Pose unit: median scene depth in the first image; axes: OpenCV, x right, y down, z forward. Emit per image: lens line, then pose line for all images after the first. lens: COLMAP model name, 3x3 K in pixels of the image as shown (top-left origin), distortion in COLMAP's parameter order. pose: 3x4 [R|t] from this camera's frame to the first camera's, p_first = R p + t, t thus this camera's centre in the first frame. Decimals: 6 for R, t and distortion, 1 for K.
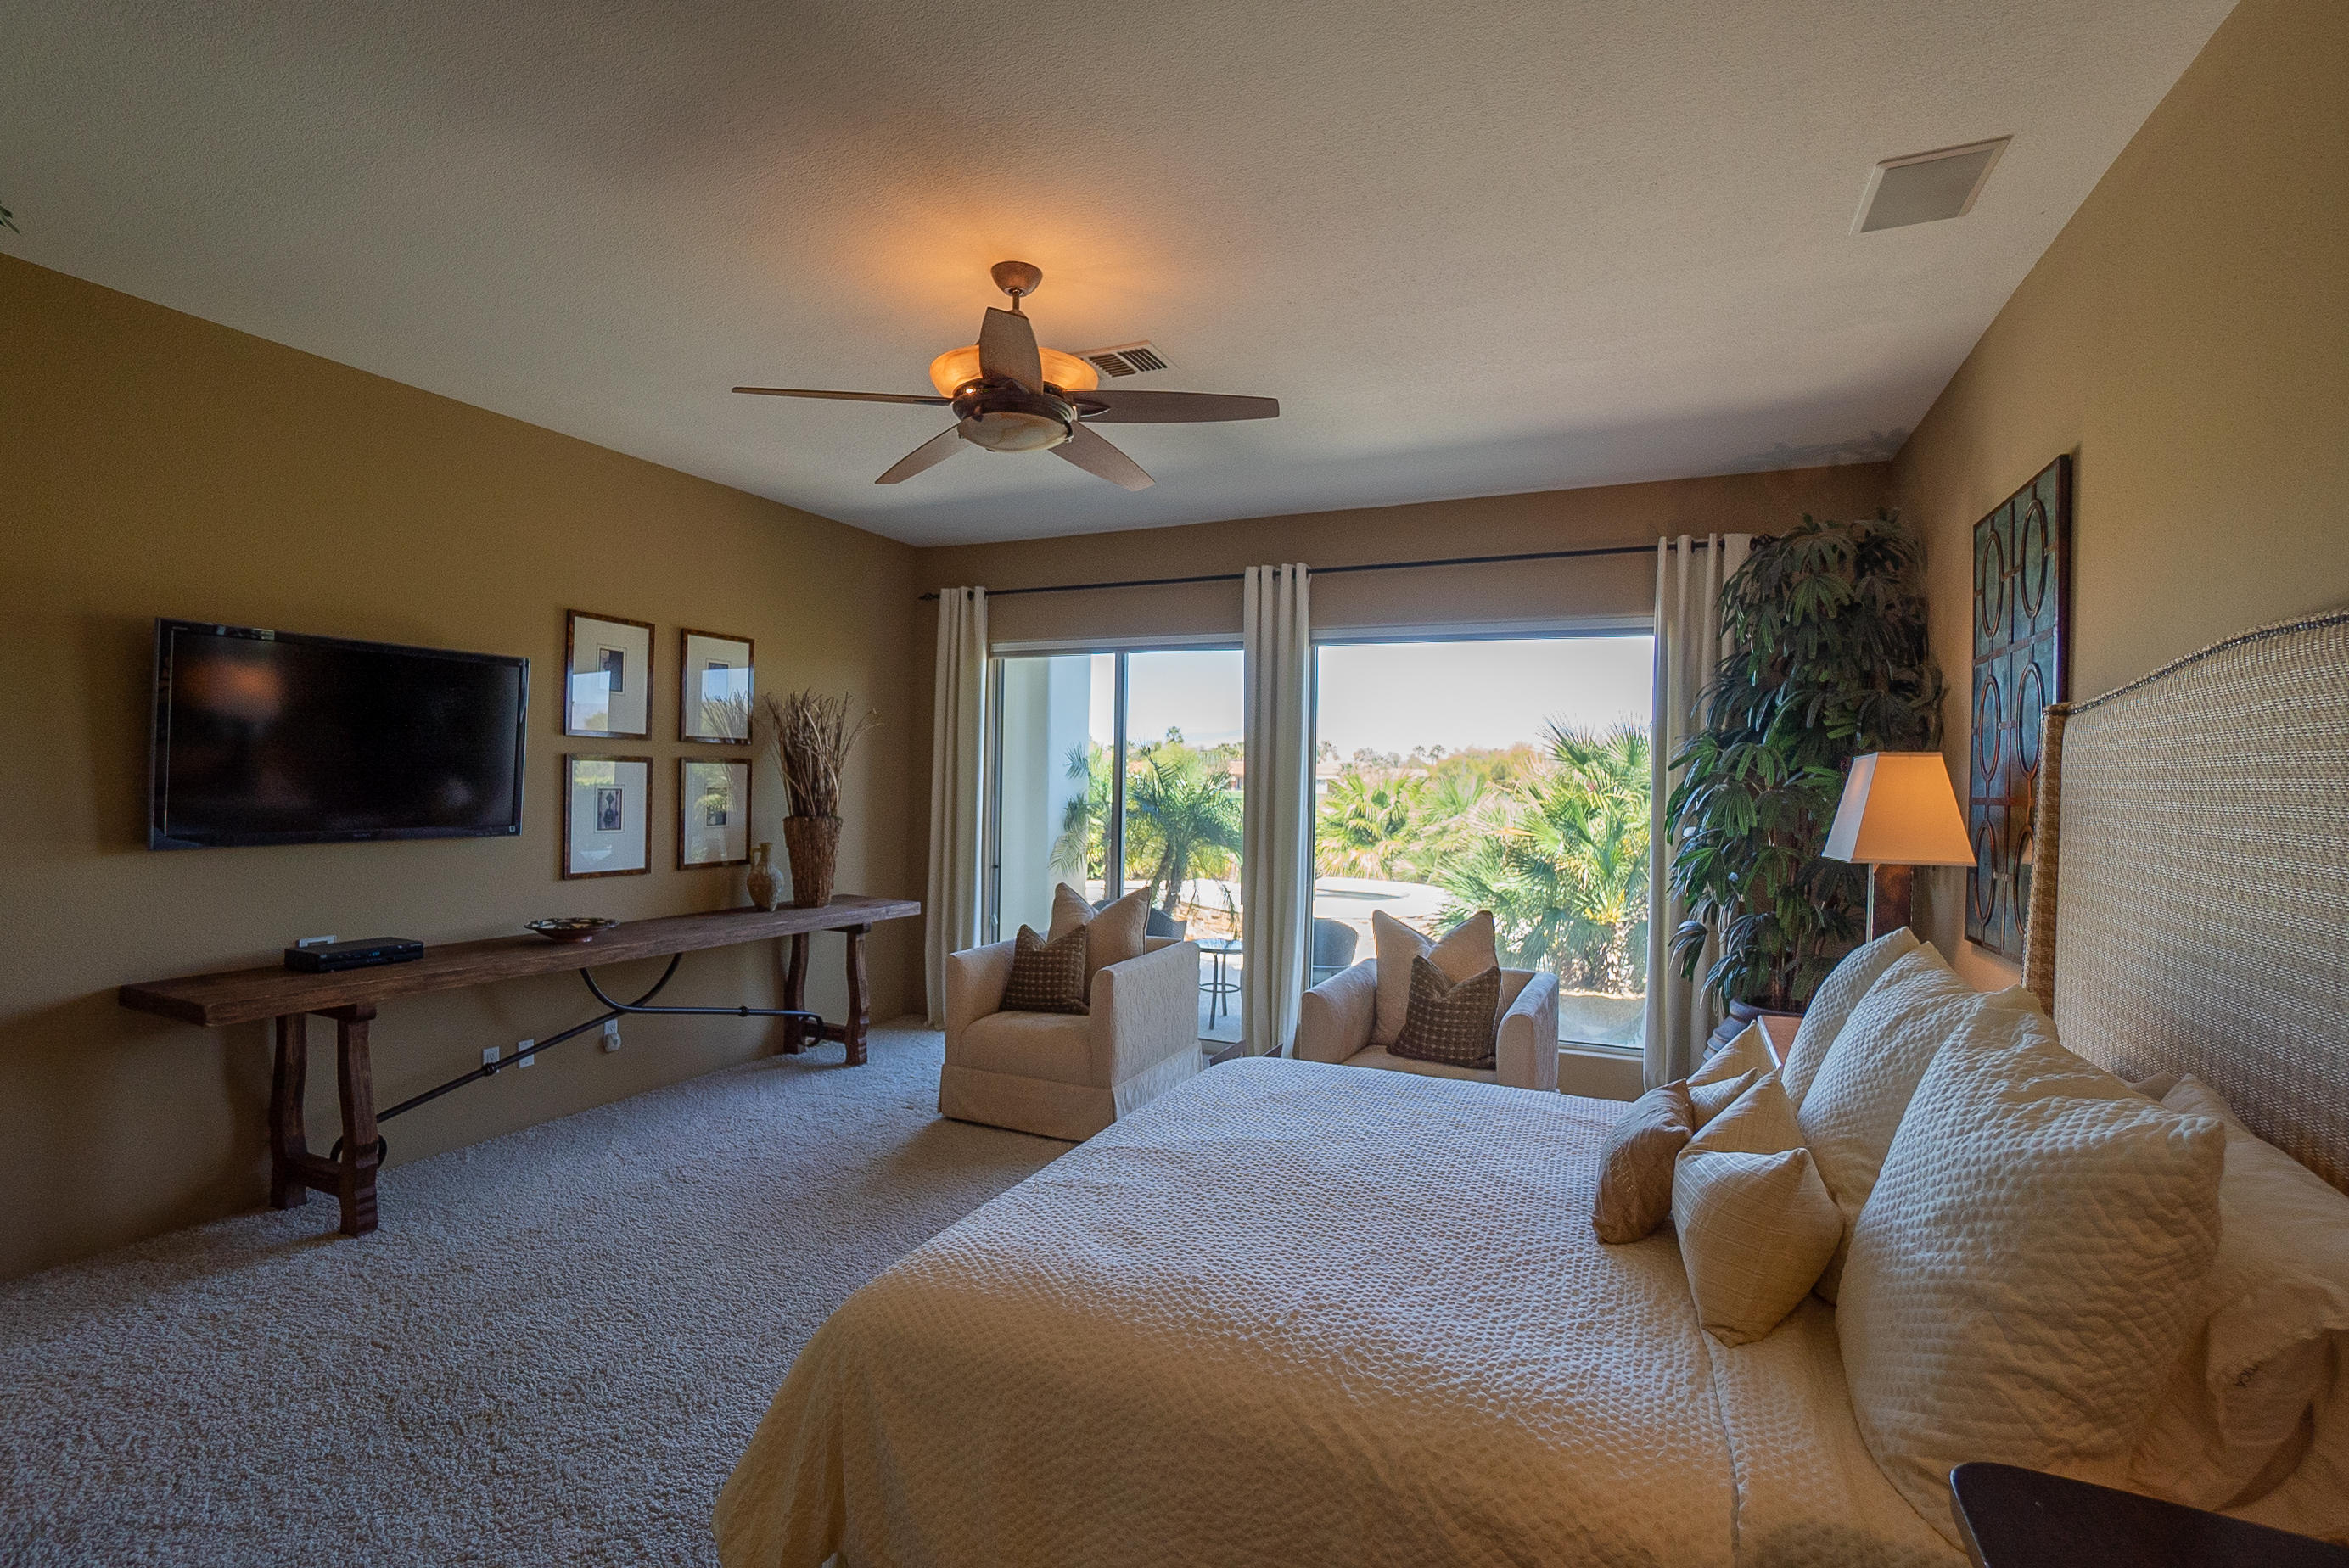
lens RADIAL K [[1040.8, 0, 1147.2], [0, 1040.8, 781.4], [0, 0, 1]] dist [-0.064315, 0.023934]
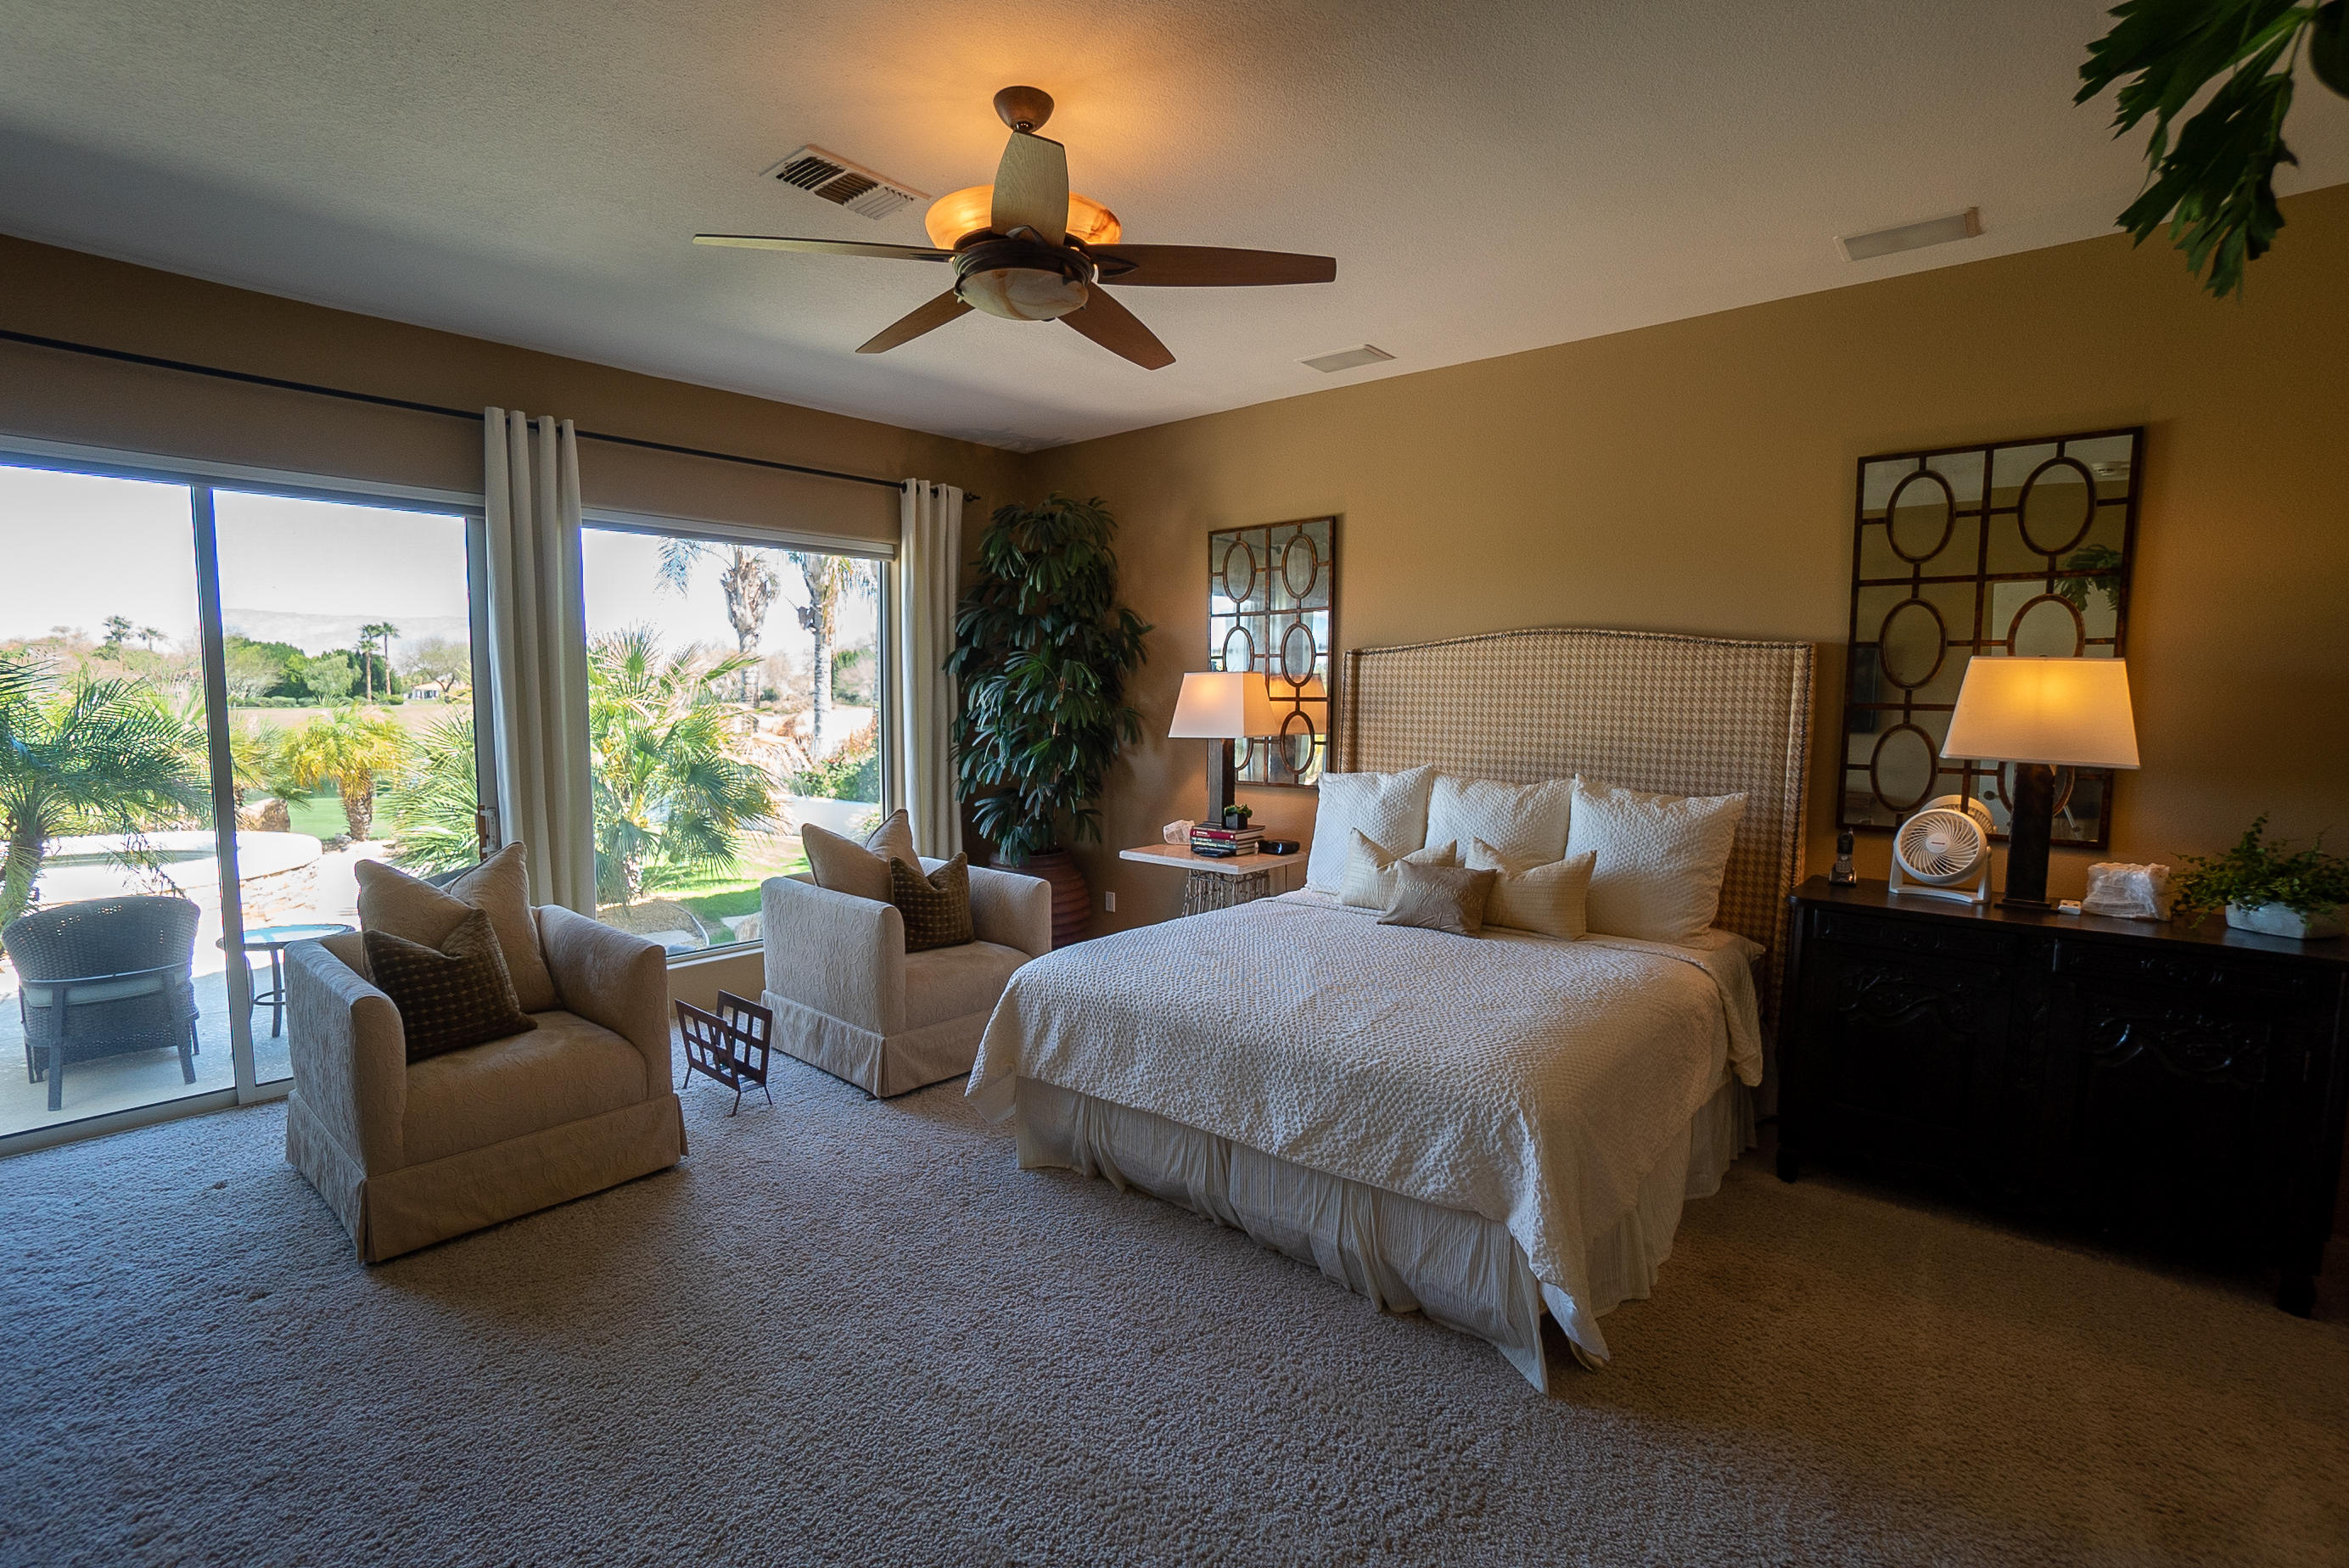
lens RADIAL K [[1064.6, 0, 1115.5], [0, 1064.6, 781.8], [0, 0, 1]] dist [-0.001211, -0.000145]
pose [[0.309638, -0.102389, 0.945326, -0.525615], [0.005648, 0.994366, 0.105851, -0.017137], [-0.950838, -0.027436, 0.308472, 0.337515]]
